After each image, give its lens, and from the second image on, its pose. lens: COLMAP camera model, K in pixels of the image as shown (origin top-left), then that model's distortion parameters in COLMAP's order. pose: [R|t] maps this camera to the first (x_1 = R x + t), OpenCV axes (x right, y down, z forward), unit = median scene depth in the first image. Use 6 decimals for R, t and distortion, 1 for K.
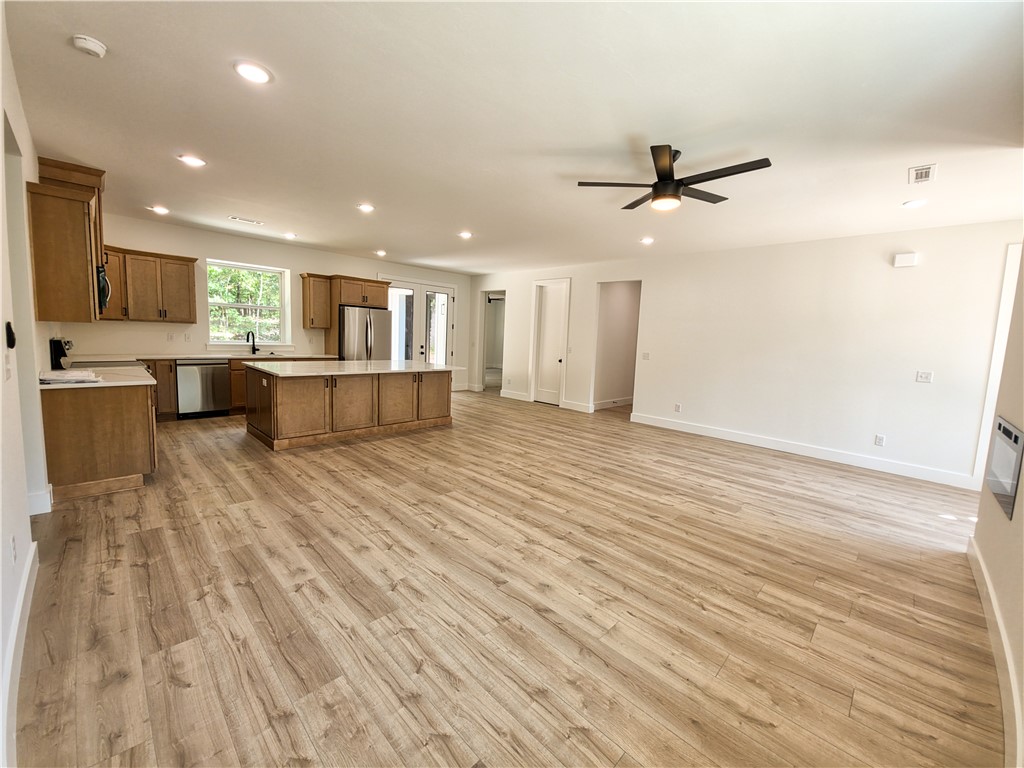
lens RADIAL K [[408.0, 0, 509.7], [0, 408.0, 376.2], [0, 0, 1]] dist [0.009535, -0.007258]
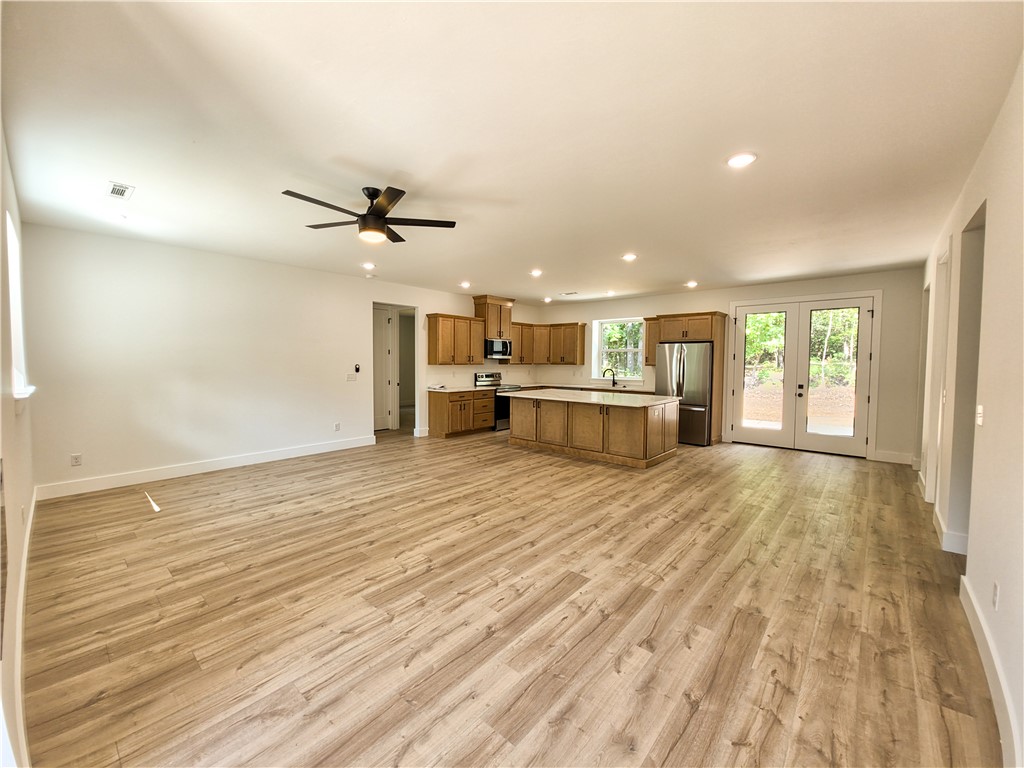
lens RADIAL K [[408.0, 0, 510.6], [0, 408.0, 383.2], [0, 0, 1]] dist [0.009535, -0.007258]
pose [[0.057626, 0.011206, -0.998275, 1.138430], [-0.104560, 0.994505, 0.005128, -0.064721], [0.992848, 0.104084, 0.058481, 1.043693]]
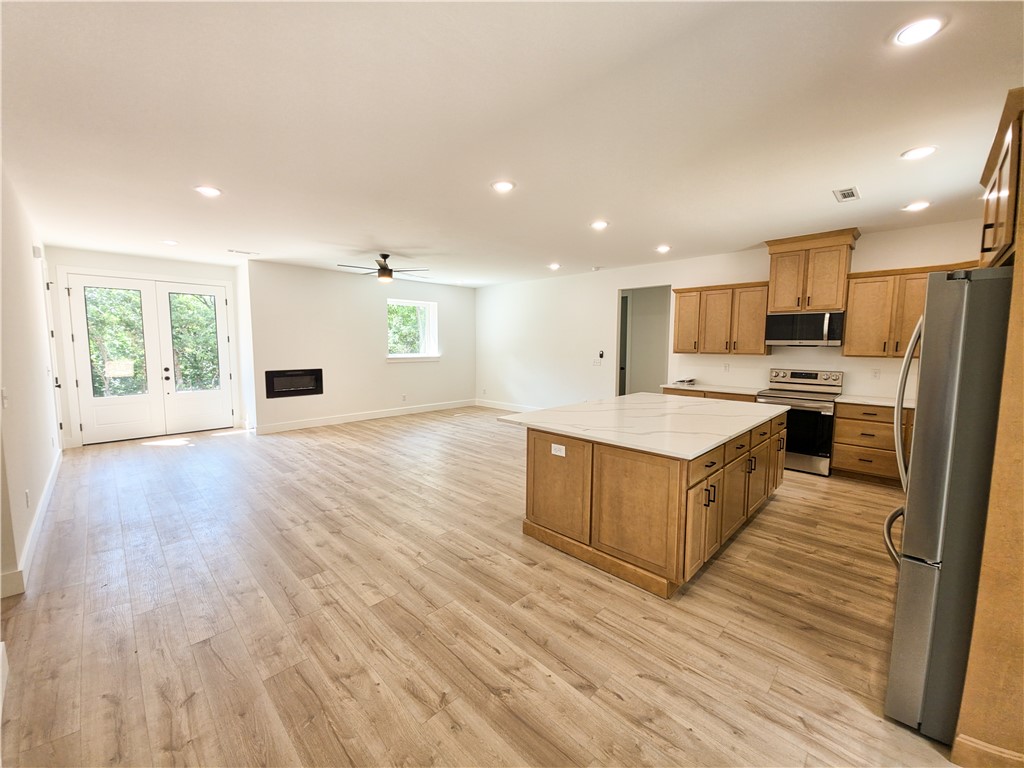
lens RADIAL K [[408.0, 0, 509.4], [0, 408.0, 378.8], [0, 0, 1]] dist [0.009535, -0.007258]
pose [[-0.998743, -0.050013, -0.003270, -0.183611], [-0.049730, 0.980753, 0.188813, -0.273698], [-0.006236, 0.188738, -0.982008, 2.368487]]
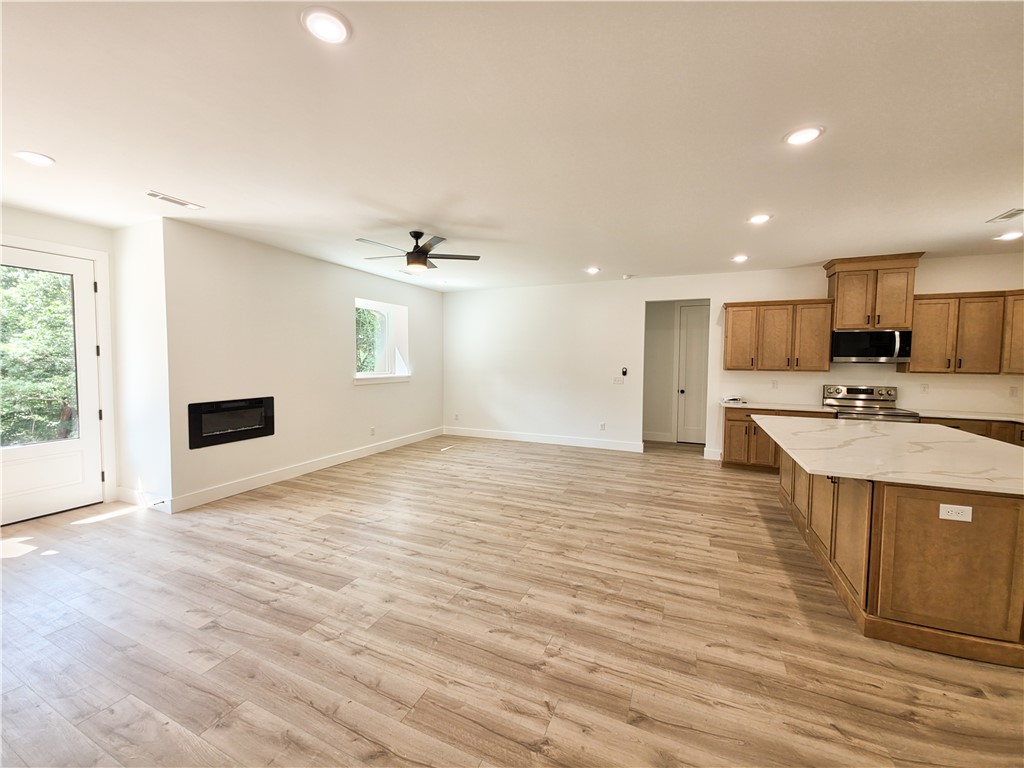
lens RADIAL K [[408.0, 0, 509.2], [0, 408.0, 381.5], [0, 0, 1]] dist [0.009535, -0.007258]
pose [[-0.934450, -0.033877, -0.354478, 0.442277], [-0.085620, 0.987636, 0.131319, -0.192430], [0.345646, 0.153061, -0.925797, 1.914345]]
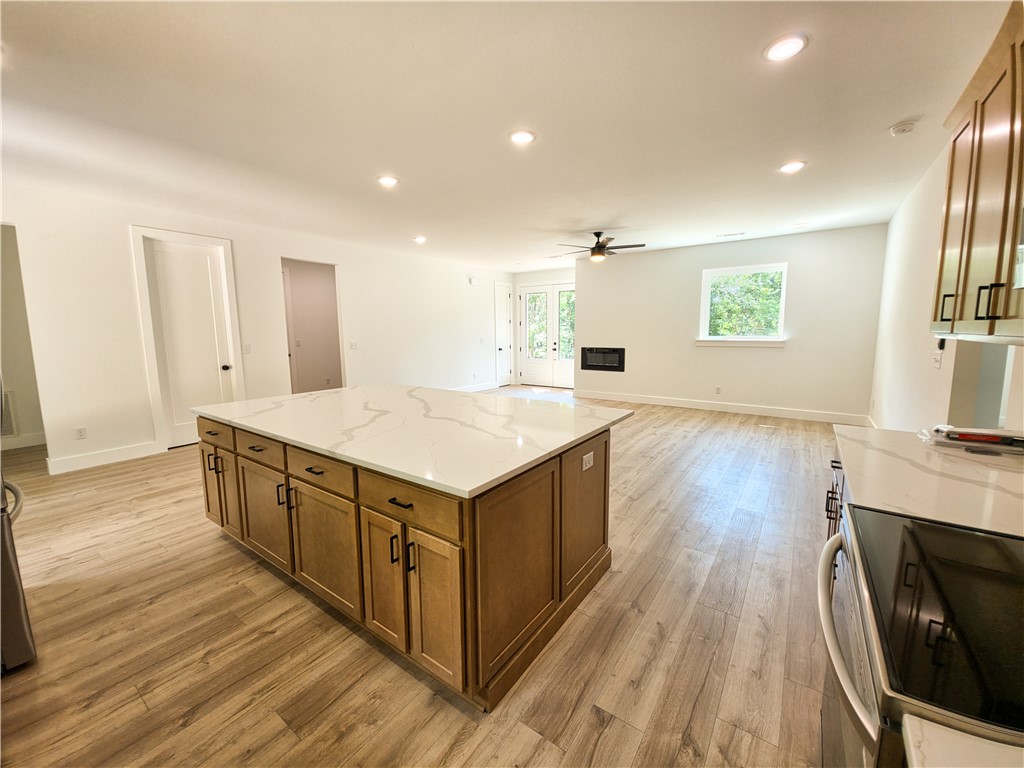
lens RADIAL K [[408.0, 0, 511.2], [0, 408.0, 378.9], [0, 0, 1]] dist [0.009535, -0.007258]
pose [[-0.157211, -0.164327, 0.973797, -1.211730], [0.099802, 0.978367, 0.181211, -0.193648], [-0.982509, 0.125675, -0.137410, 1.367684]]
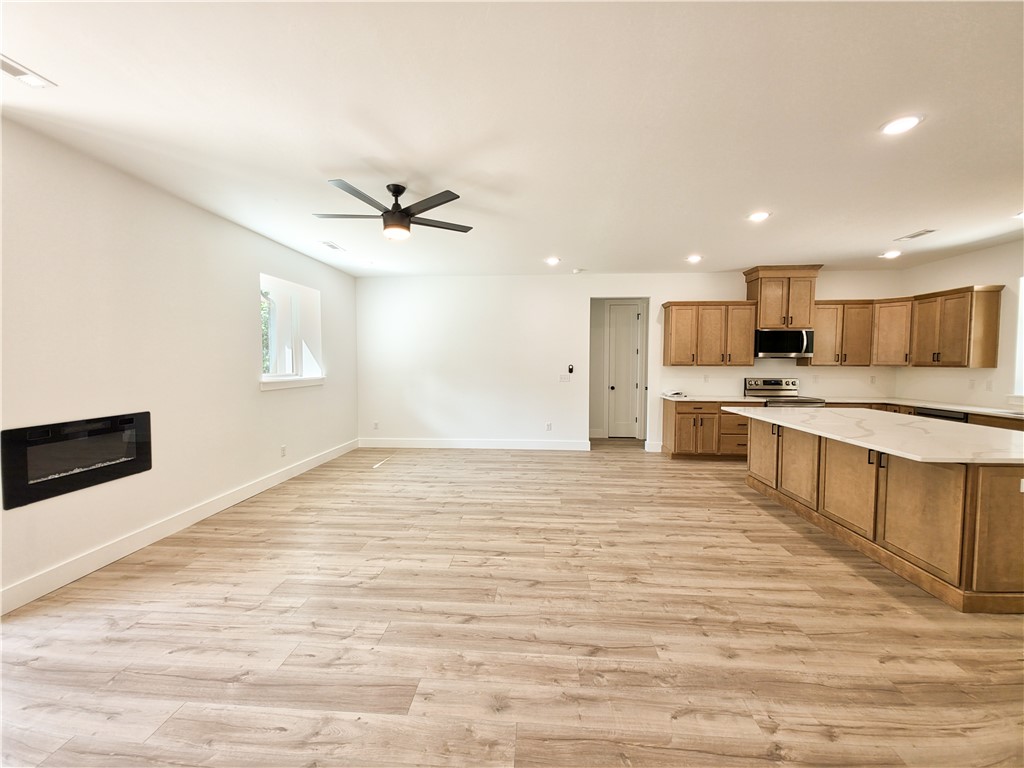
lens RADIAL K [[408.0, 0, 509.9], [0, 408.0, 380.2], [0, 0, 1]] dist [0.009535, -0.007258]
pose [[-0.758166, -0.017388, -0.651830, 0.656400], [-0.102148, 0.990470, 0.092389, -0.132725], [0.644011, 0.136629, -0.752716, 1.590948]]
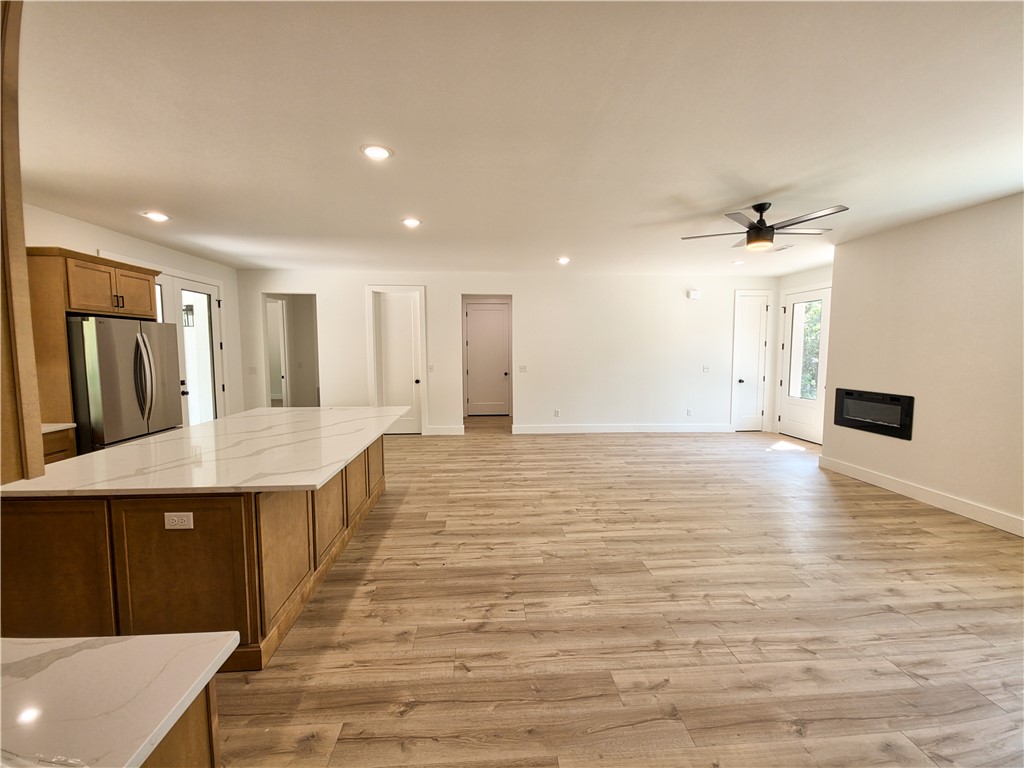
lens RADIAL K [[408.0, 0, 509.8], [0, 408.0, 381.1], [0, 0, 1]] dist [0.009535, -0.007258]
pose [[0.659992, -0.105635, 0.743809, -0.806856], [0.105281, 0.993300, 0.047650, -0.124376], [-0.743859, 0.046860, 0.666691, 0.599910]]
